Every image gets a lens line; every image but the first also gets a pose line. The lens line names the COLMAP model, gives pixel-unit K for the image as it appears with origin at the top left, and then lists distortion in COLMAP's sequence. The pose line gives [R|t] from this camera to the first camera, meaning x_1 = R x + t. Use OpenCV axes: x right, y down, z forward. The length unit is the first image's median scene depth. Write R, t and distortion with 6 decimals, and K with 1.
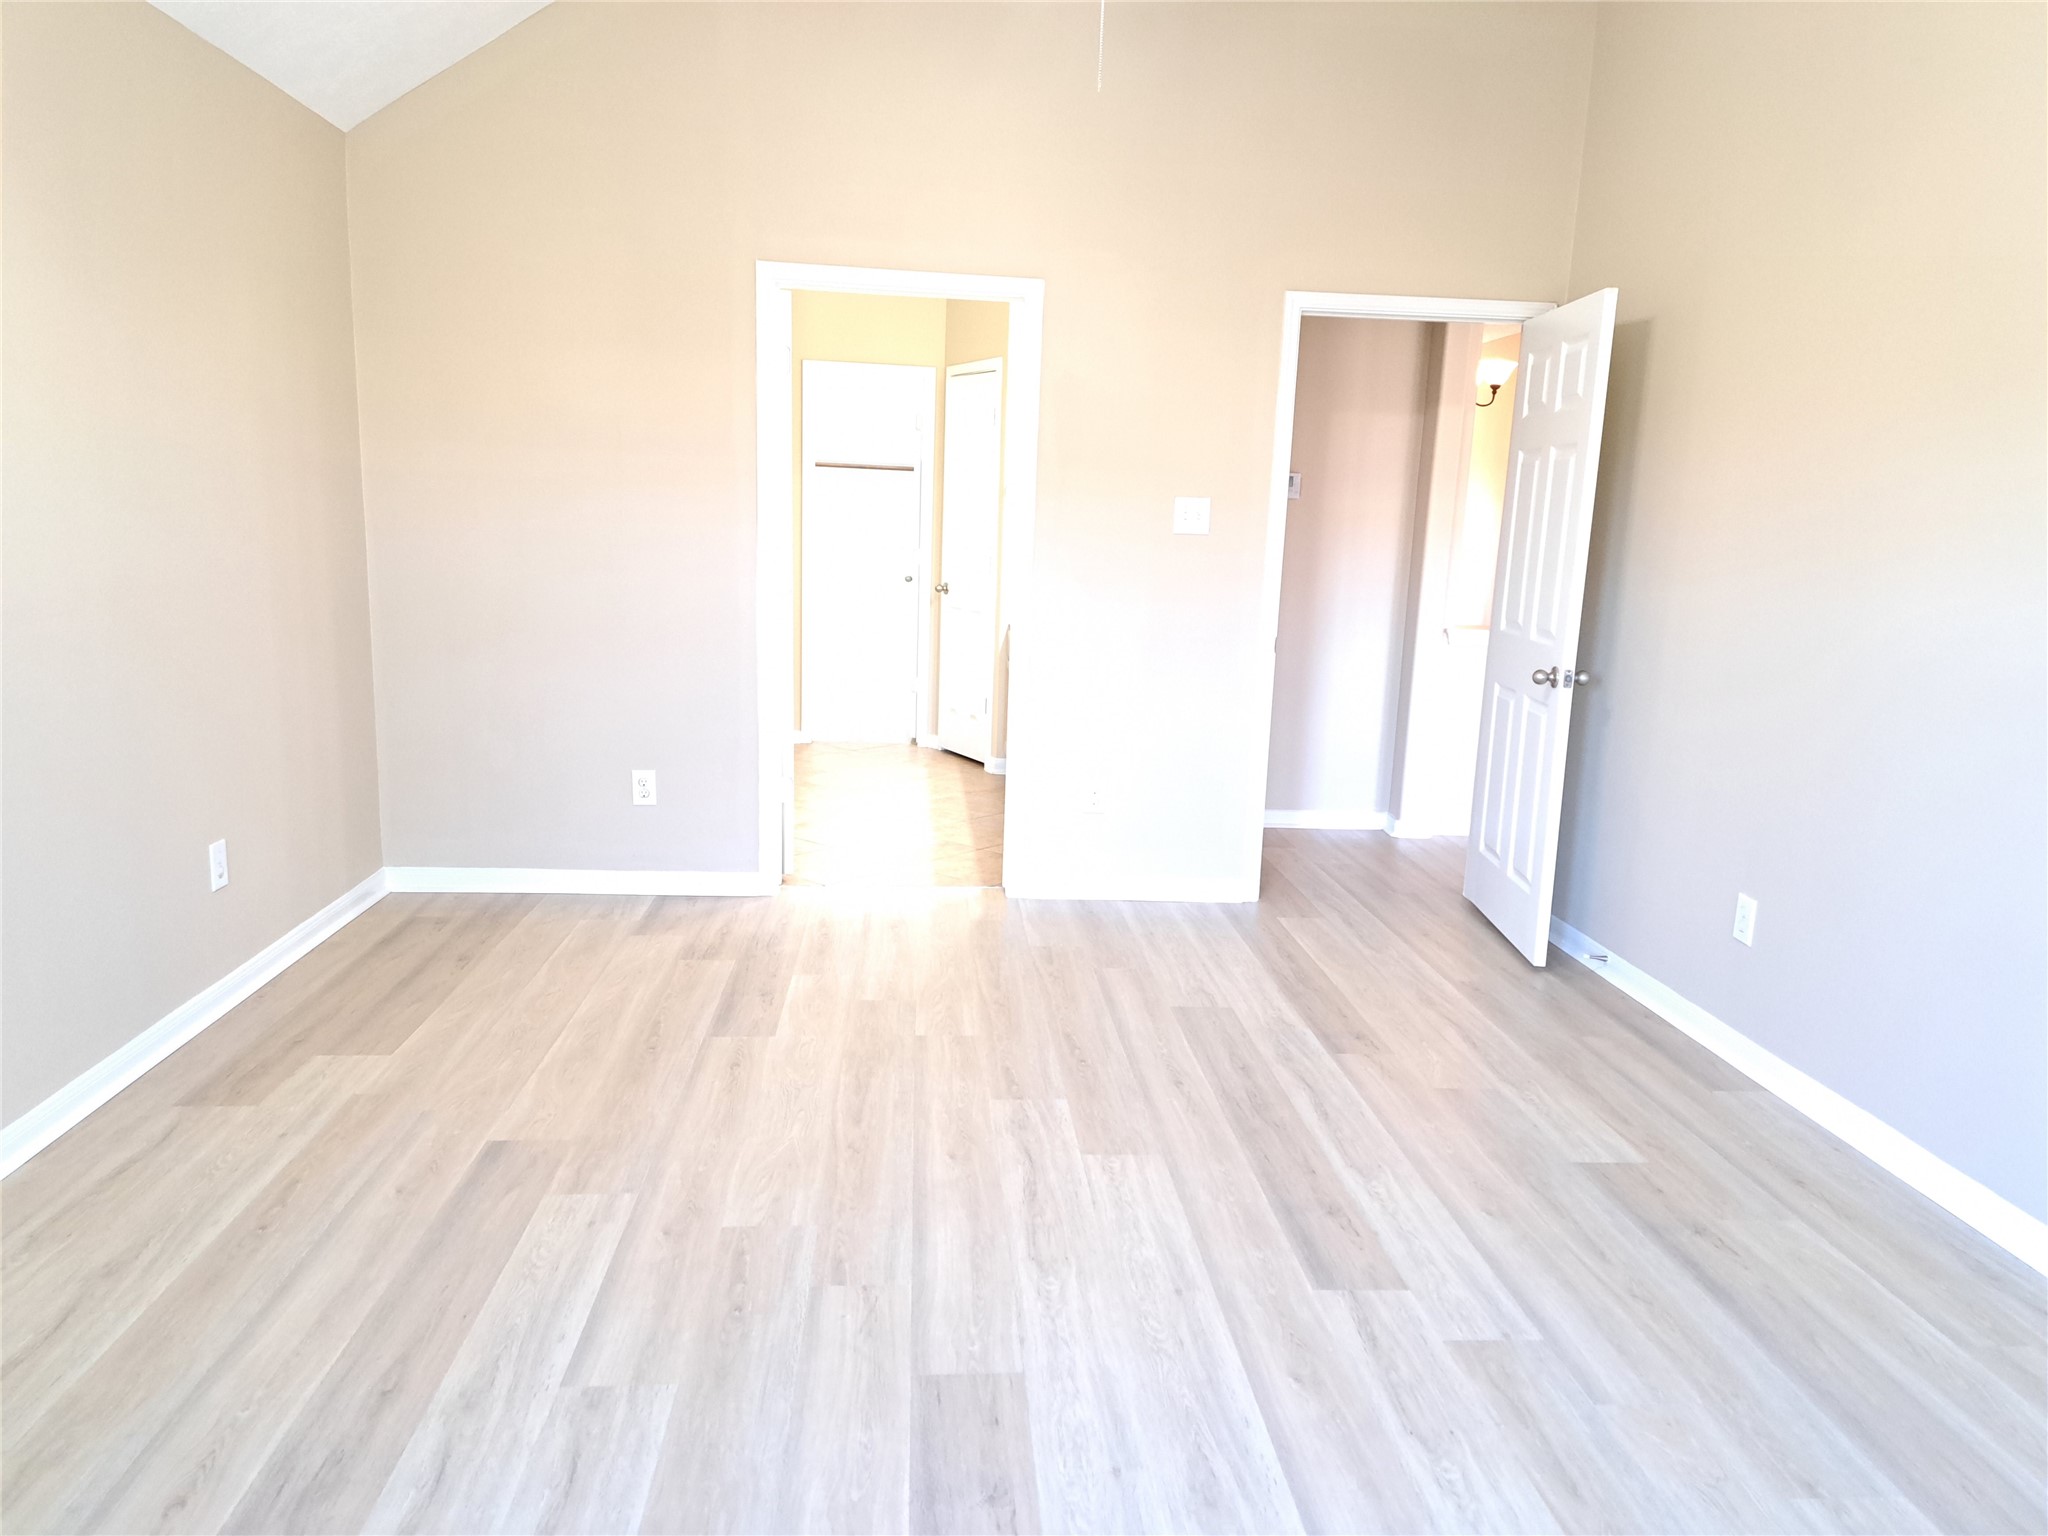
lens RADIAL K [[1465.5, 0, 1039.5], [0, 1465.5, 770.3], [0, 0, 1]] dist [0.109897, -0.143909]
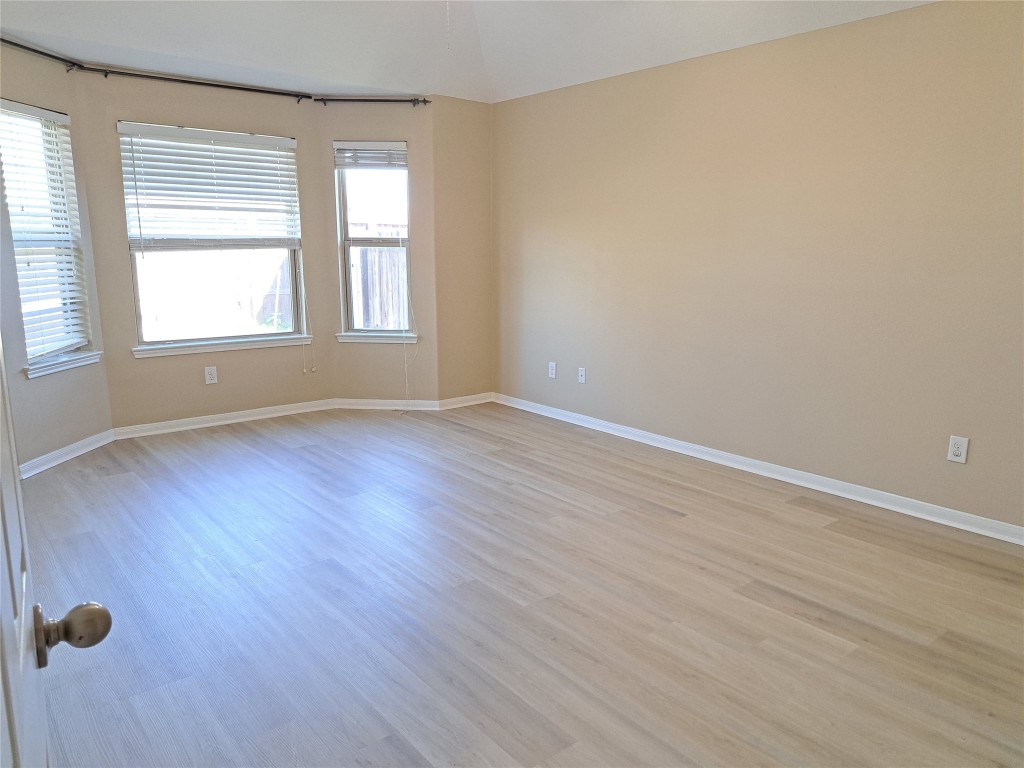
lens RADIAL K [[732.8, 0, 519.7], [0, 732.8, 385.1], [0, 0, 1]] dist [0.109897, -0.143909]
pose [[-0.821604, 0.064336, -0.566417, 0.442402], [-0.135849, 0.942888, 0.304149, -0.234014], [0.553636, 0.326837, -0.765941, 1.480953]]
